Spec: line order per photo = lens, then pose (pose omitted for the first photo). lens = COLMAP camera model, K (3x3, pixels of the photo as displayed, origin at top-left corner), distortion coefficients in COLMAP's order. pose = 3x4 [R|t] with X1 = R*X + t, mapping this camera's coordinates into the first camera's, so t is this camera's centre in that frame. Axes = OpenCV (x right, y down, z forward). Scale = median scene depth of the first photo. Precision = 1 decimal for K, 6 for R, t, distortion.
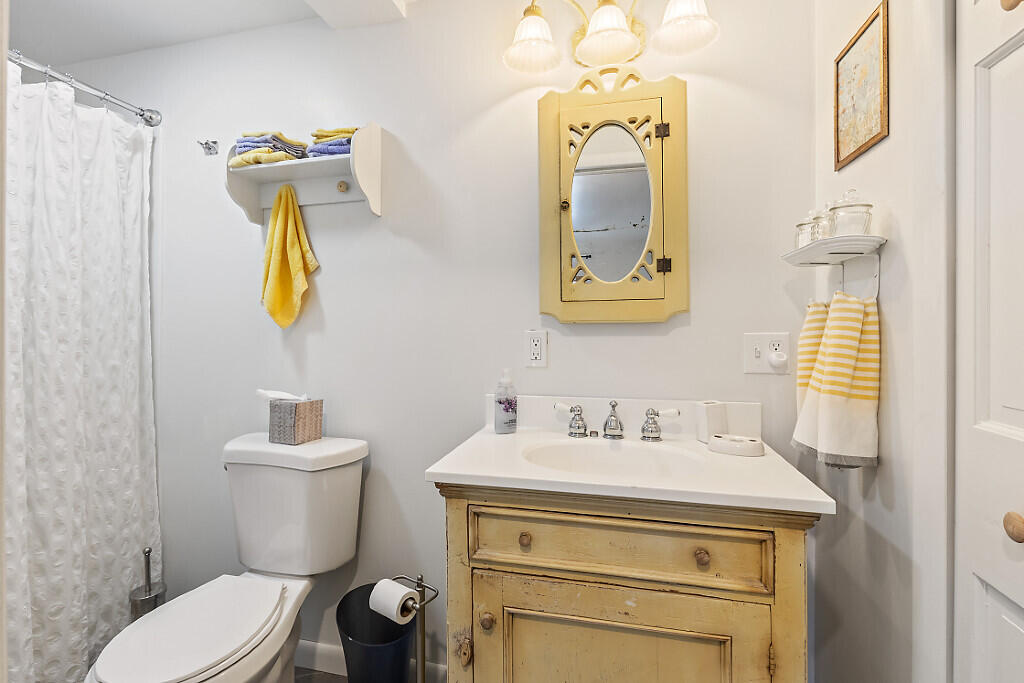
lens RADIAL K [[469.0, 0, 508.9], [0, 469.0, 324.9], [0, 0, 1]] dist [-0.000603, -0.000332]
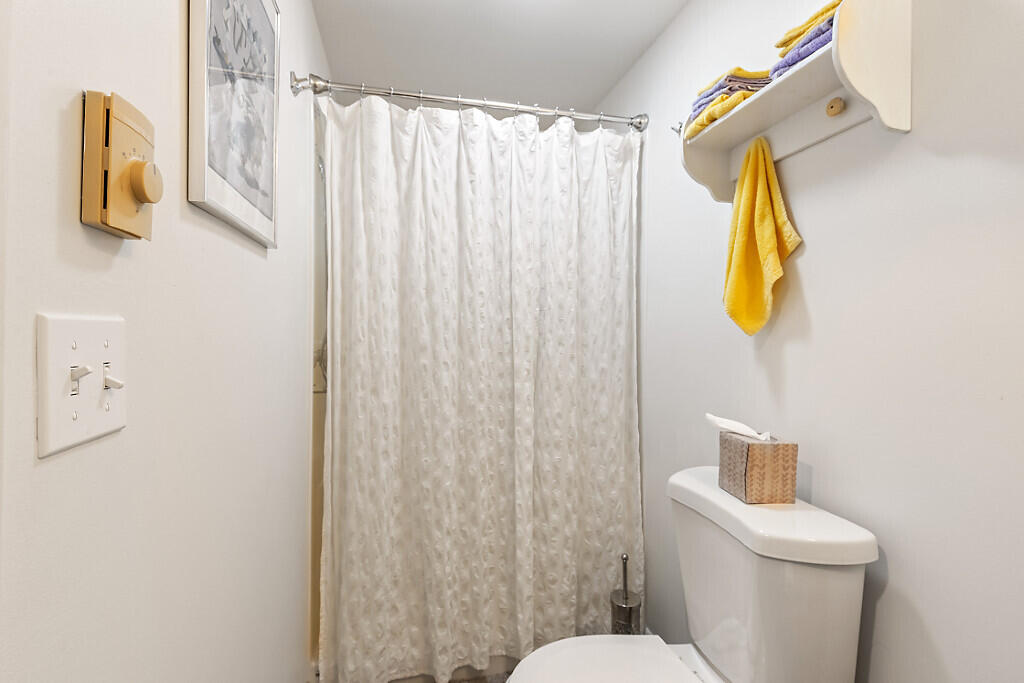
lens RADIAL K [[466.7, 0, 509.5], [0, 466.7, 328.4], [0, 0, 1]] dist [0.002495, -0.000290]
pose [[0.446401, -0.001669, -0.894831, 0.005323], [-0.001204, 0.999996, -0.002466, 0.000003], [0.894832, 0.002178, 0.446398, 0.346278]]
